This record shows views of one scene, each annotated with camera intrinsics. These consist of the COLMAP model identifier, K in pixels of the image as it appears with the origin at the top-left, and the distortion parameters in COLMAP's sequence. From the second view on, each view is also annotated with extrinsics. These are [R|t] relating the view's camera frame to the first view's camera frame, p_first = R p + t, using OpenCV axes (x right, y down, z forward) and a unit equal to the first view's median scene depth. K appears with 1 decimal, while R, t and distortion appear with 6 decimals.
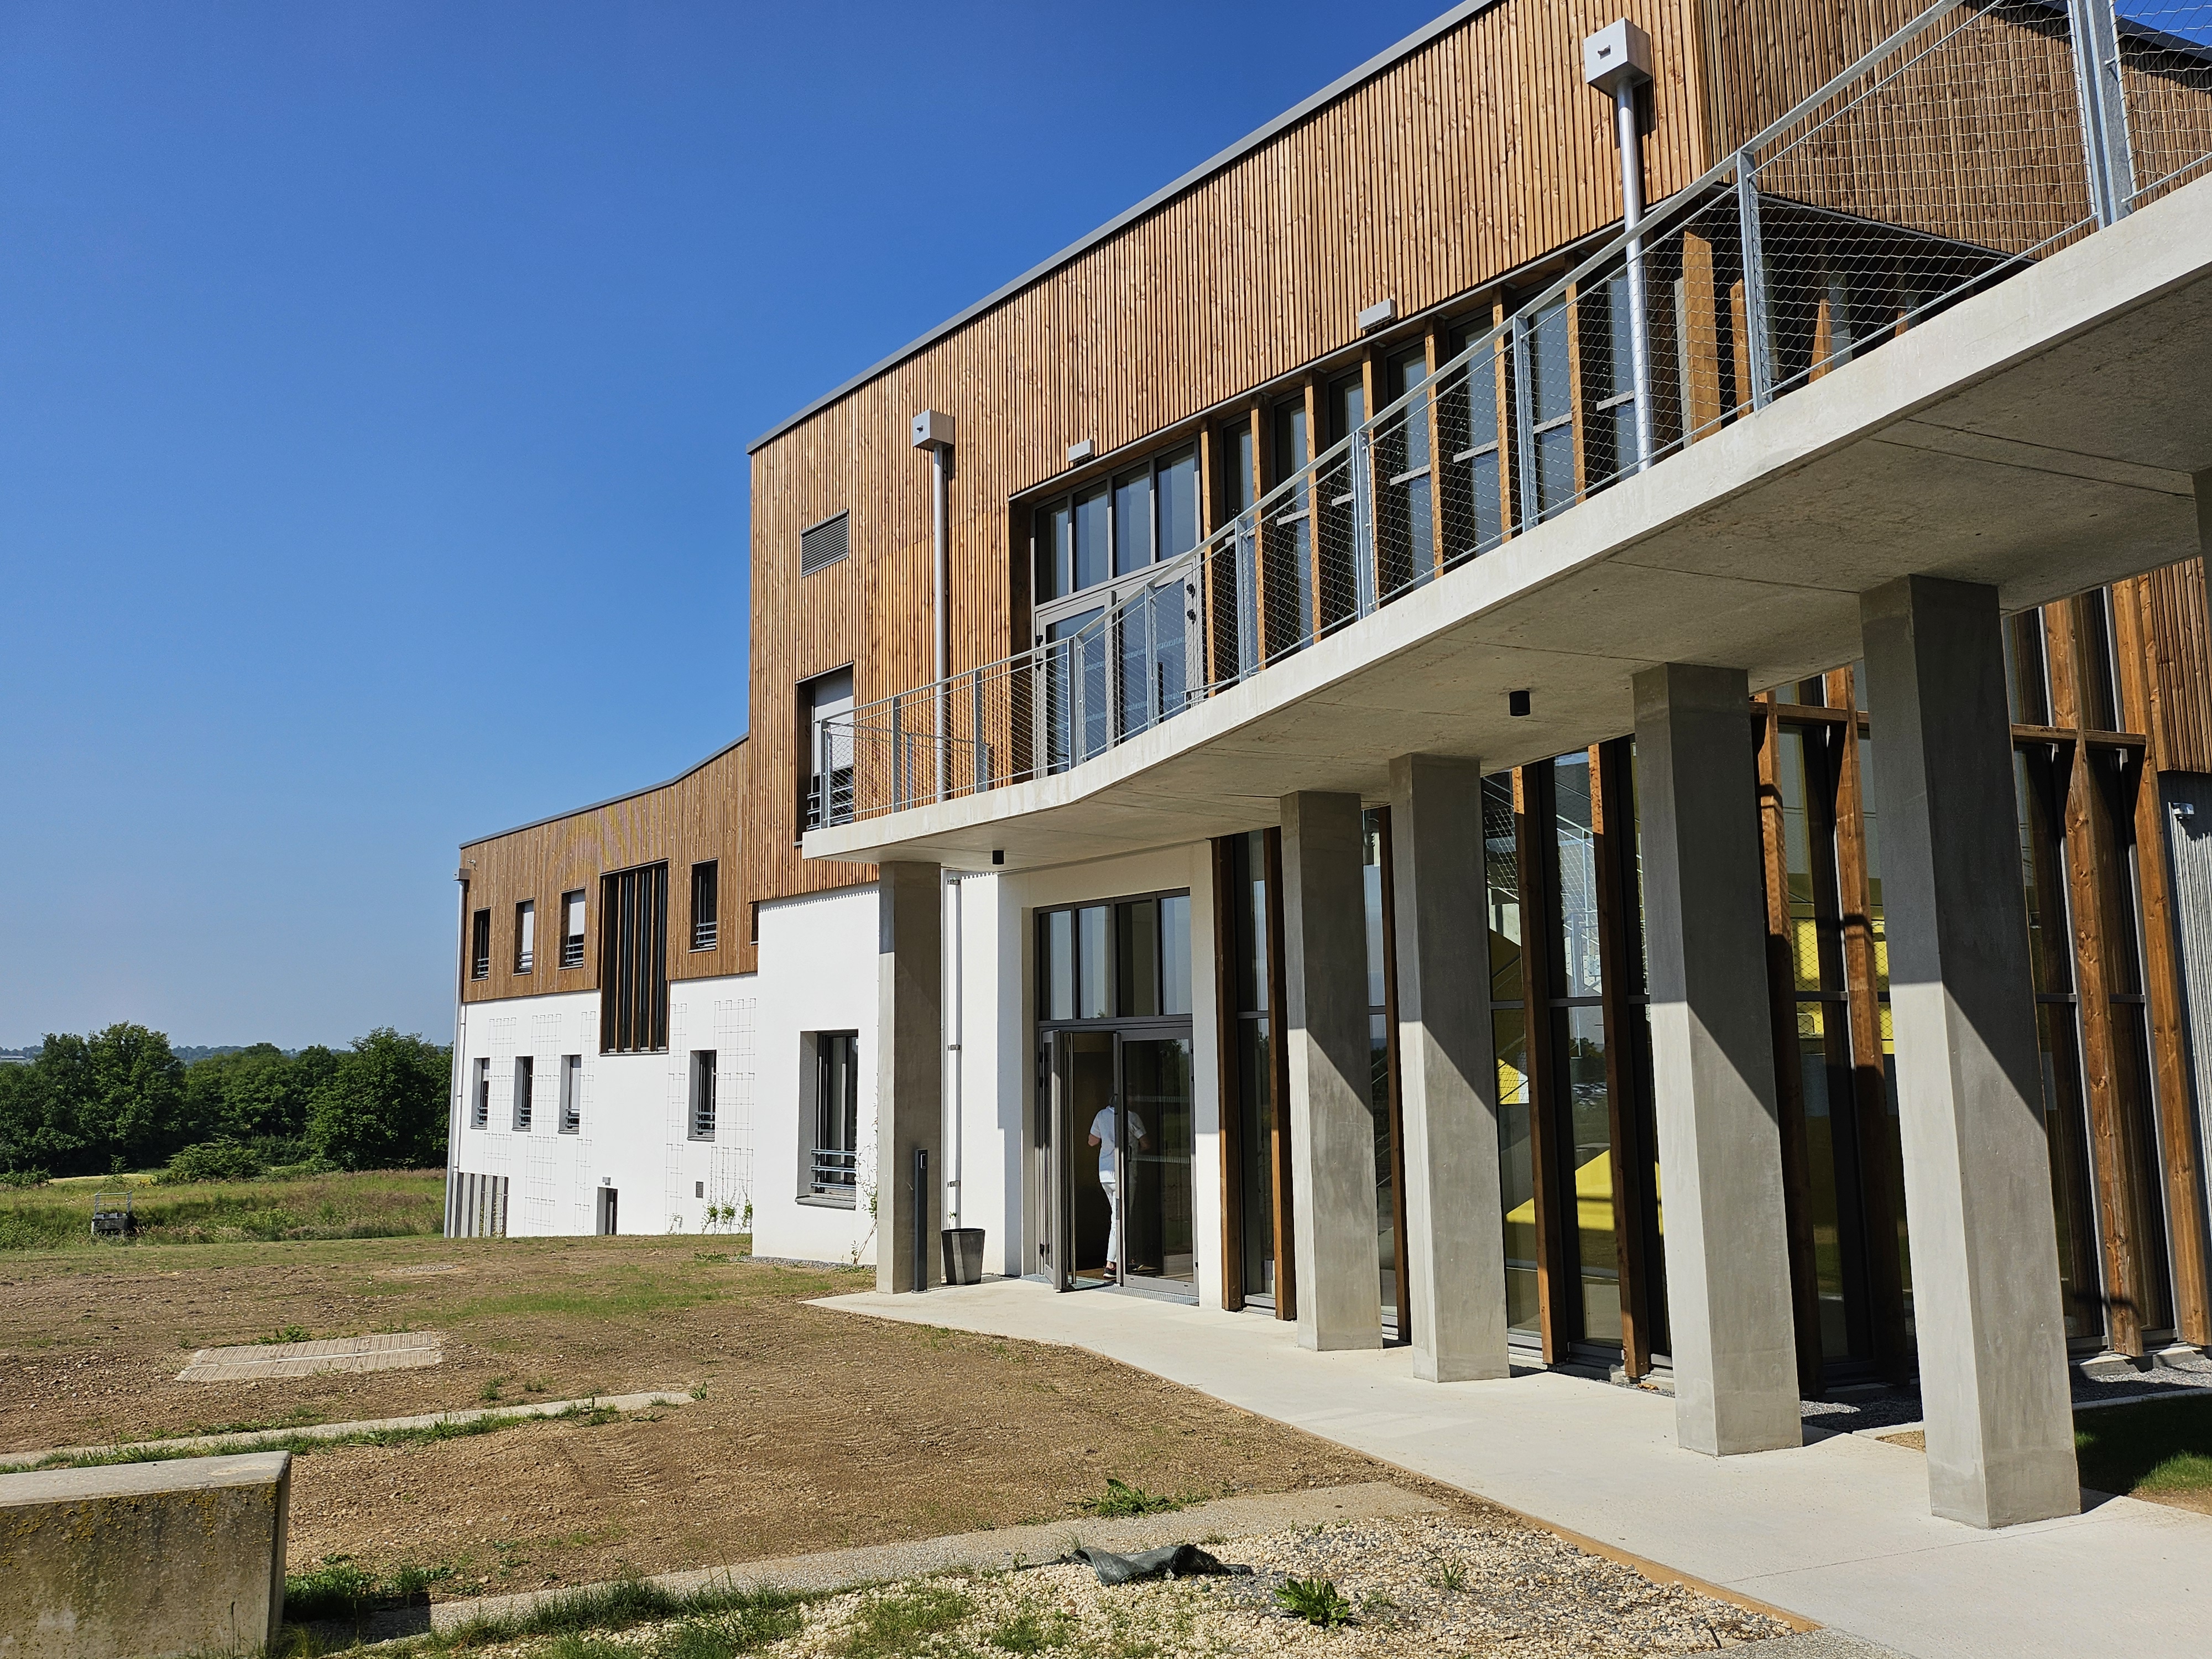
lens RADIAL K [[1658.0, 0, 1106.0], [0, 1658.0, 829.5], [0, 0, 1]] dist [0.000685, 0.001932]
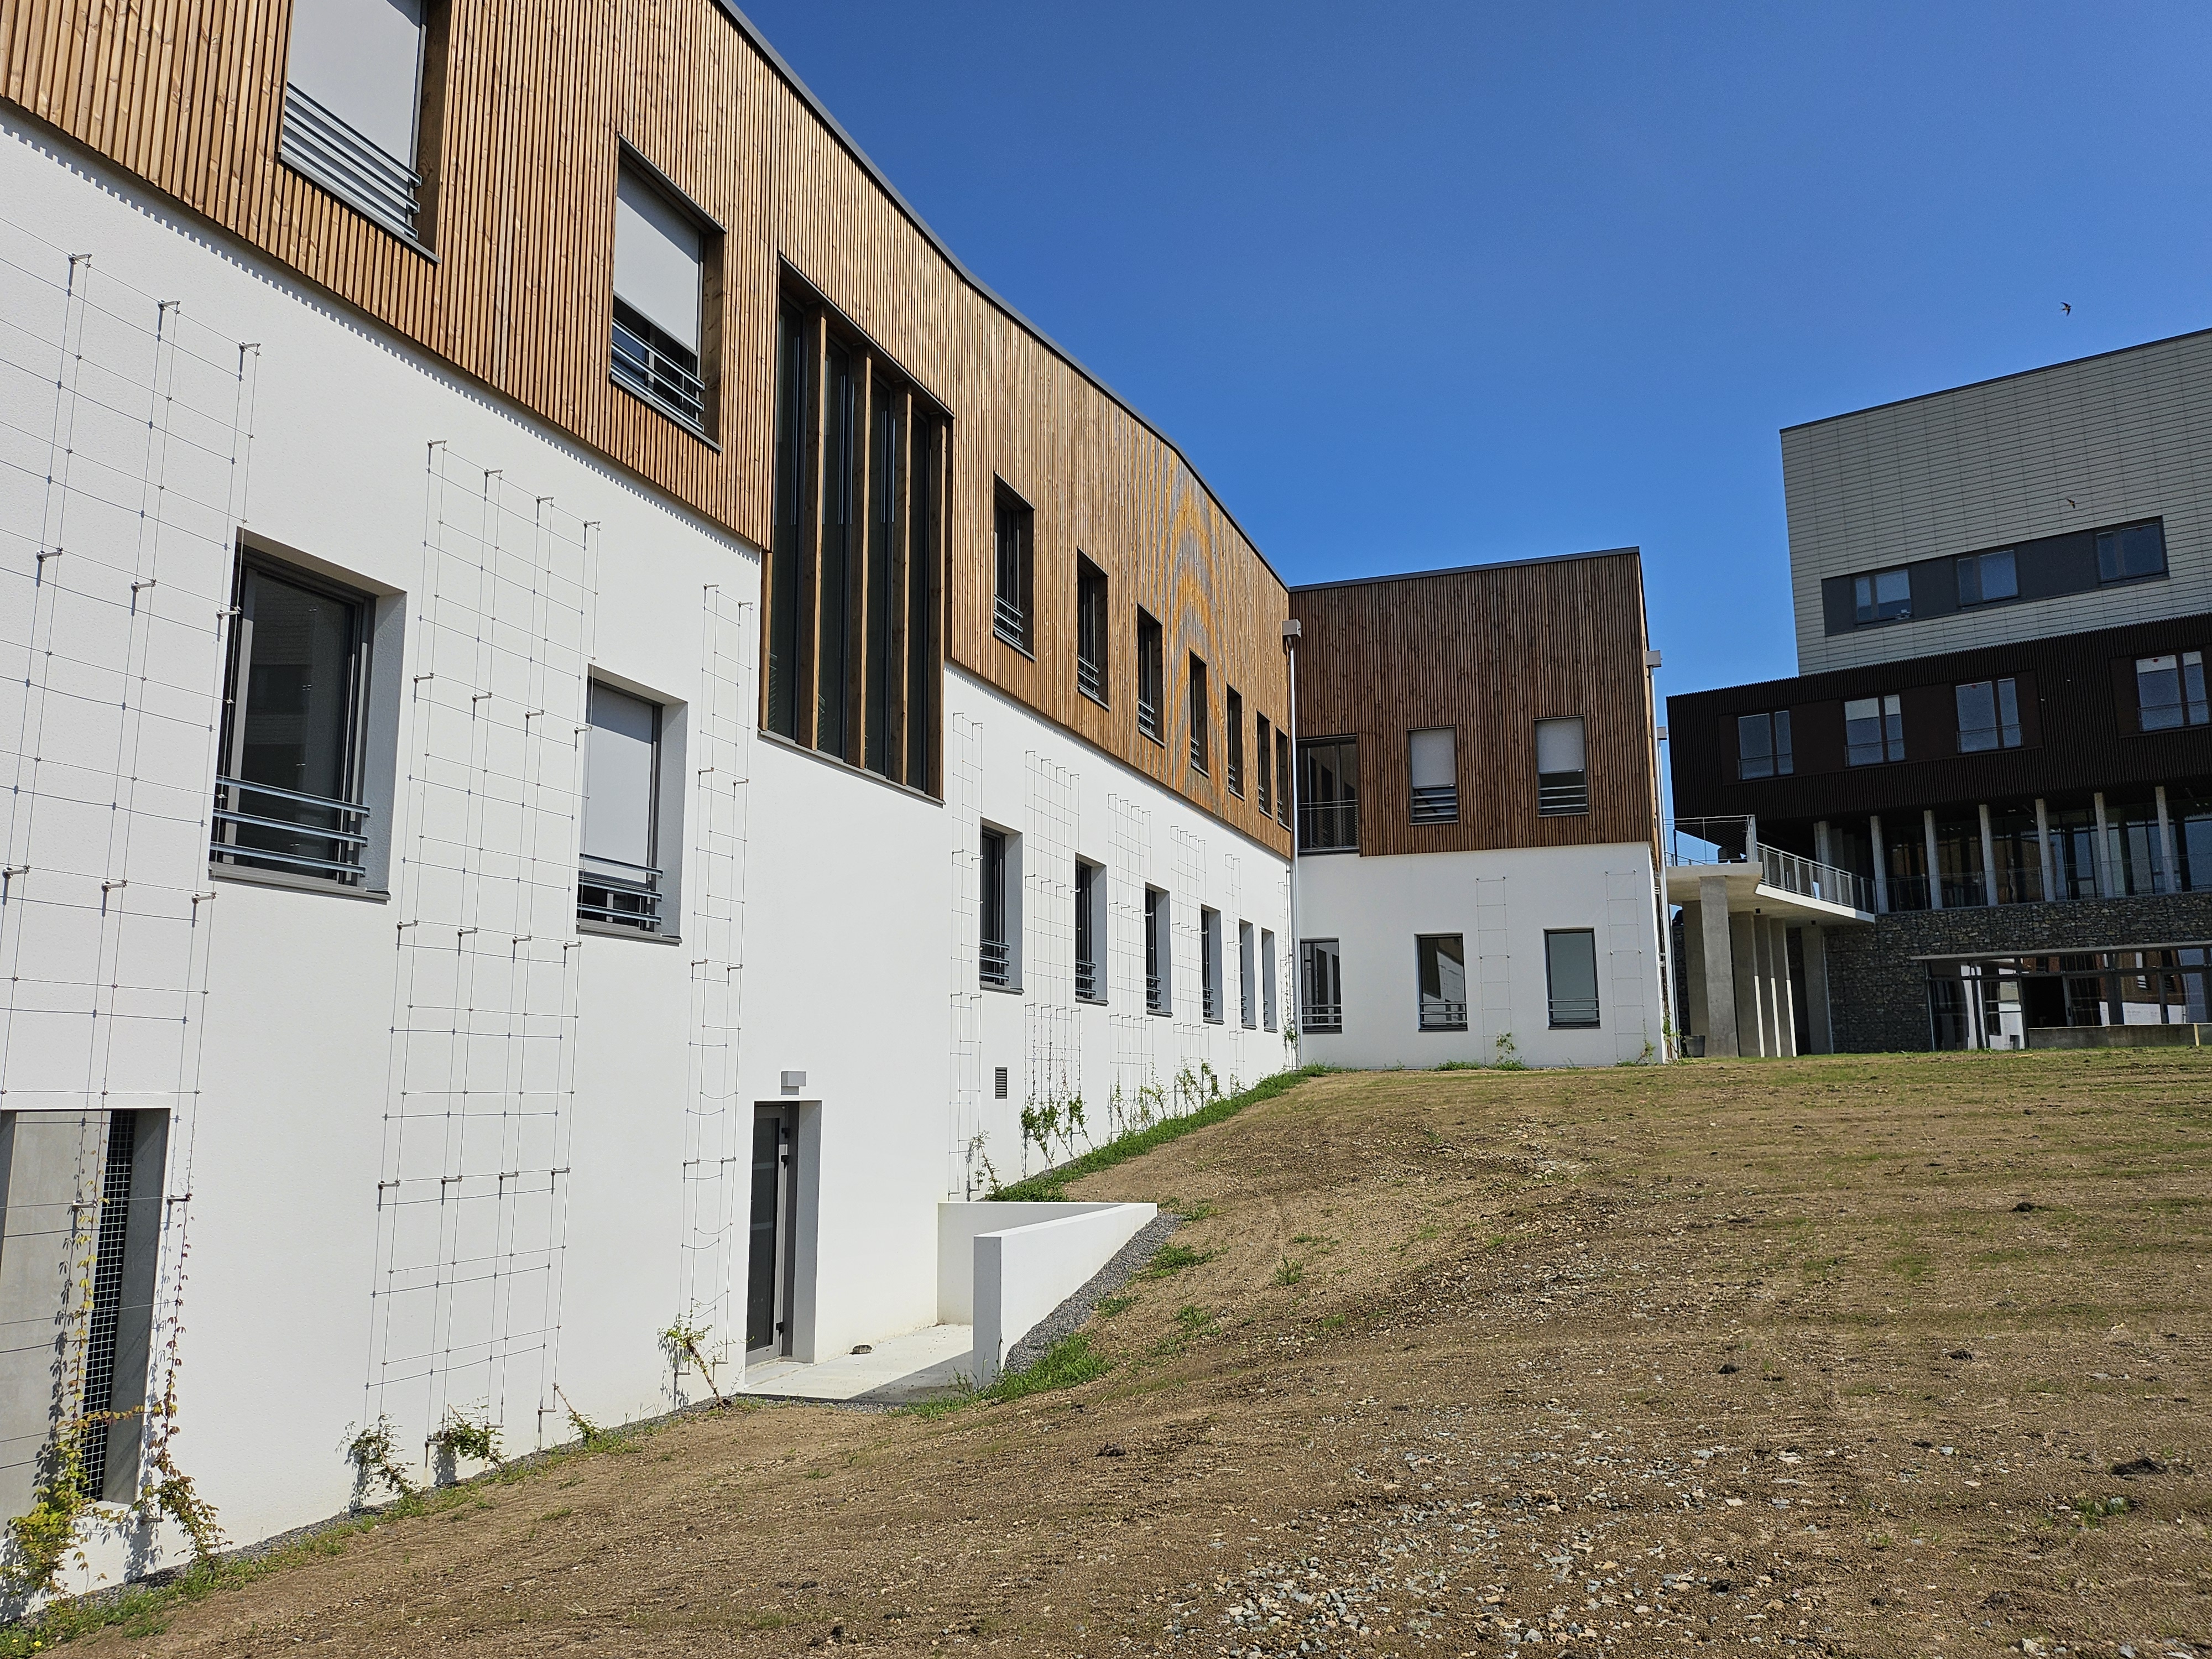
lens RADIAL K [[1658.0, 0, 1106.0], [0, 1658.0, 829.5], [0, 0, 1]] dist [0.000685, 0.001932]
pose [[-0.502611, 0.153737, 0.850733, -0.726845], [-0.099879, 0.967145, -0.233783, 0.261283], [-0.858724, -0.202472, -0.470743, 1.245393]]
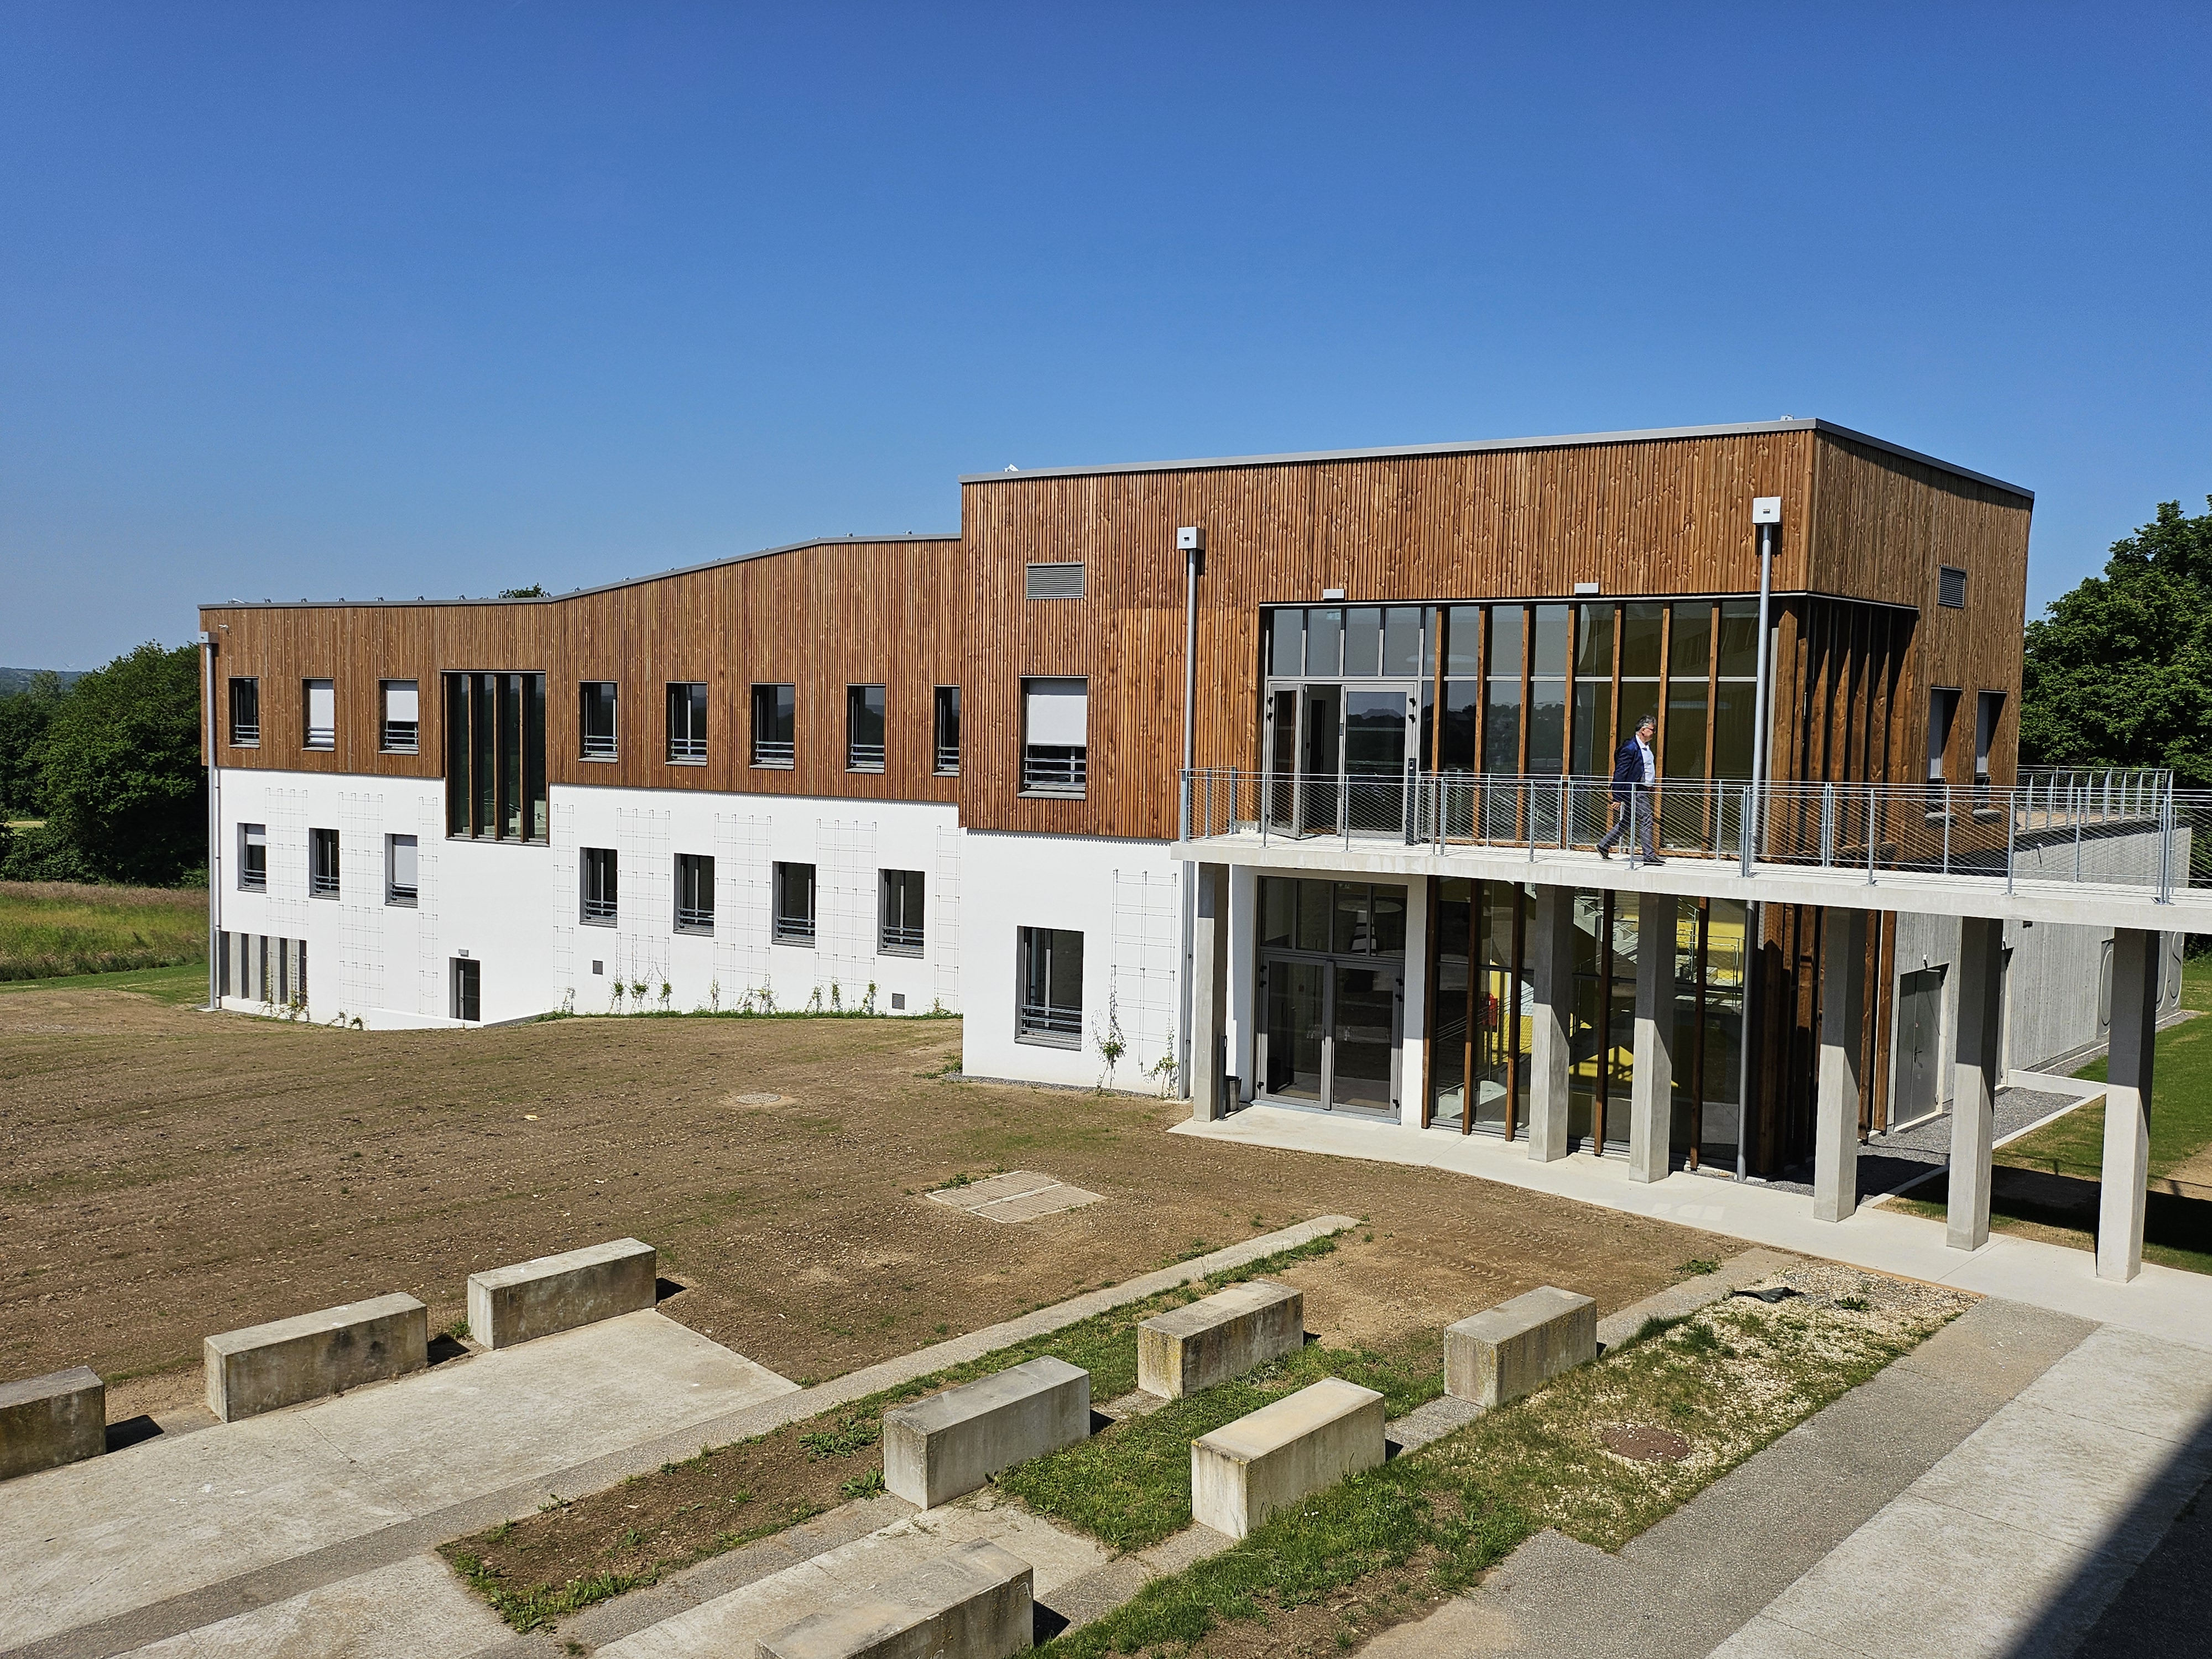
lens RADIAL K [[1700.1, 0, 1106.0], [0, 1700.1, 829.5], [0, 0, 1]] dist [0.036840, -0.001394]
pose [[0.940586, 0.002898, 0.339544, -0.316884], [-0.071514, 0.979225, 0.189749, -0.125845], [-0.331940, -0.202757, 0.921252, -0.184287]]
